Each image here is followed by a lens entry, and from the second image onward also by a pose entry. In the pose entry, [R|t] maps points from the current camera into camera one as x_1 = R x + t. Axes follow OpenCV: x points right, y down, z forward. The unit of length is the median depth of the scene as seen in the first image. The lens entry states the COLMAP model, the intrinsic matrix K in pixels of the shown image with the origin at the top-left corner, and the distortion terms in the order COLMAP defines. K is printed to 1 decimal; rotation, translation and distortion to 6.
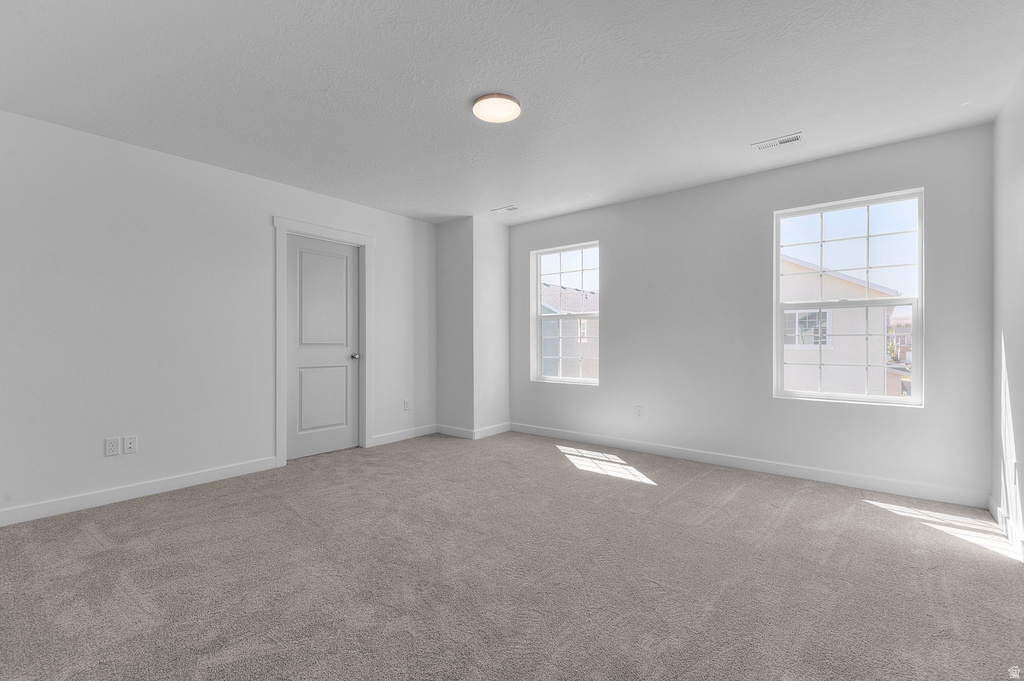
lens RADIAL K [[422.1, 0, 553.2], [0, 422.1, 341.4], [0, 0, 1]] dist [-0.001039, -0.000101]
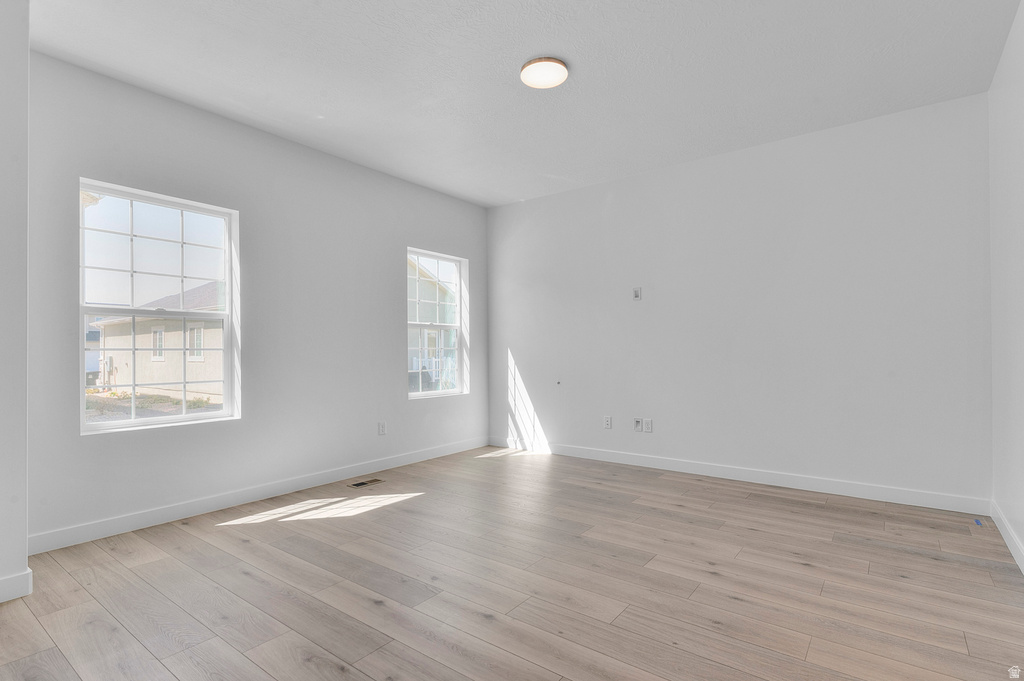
lens RADIAL K [[510.5, 0, 512.3], [0, 510.5, 311.5], [0, 0, 1]] dist [-0.000727, -0.000129]
pose [[0.026514, 0.079496, 0.996482, -0.467056], [0.011900, 0.996737, -0.079833, 0.000058], [-0.999578, 0.013975, 0.025482, 0.339413]]
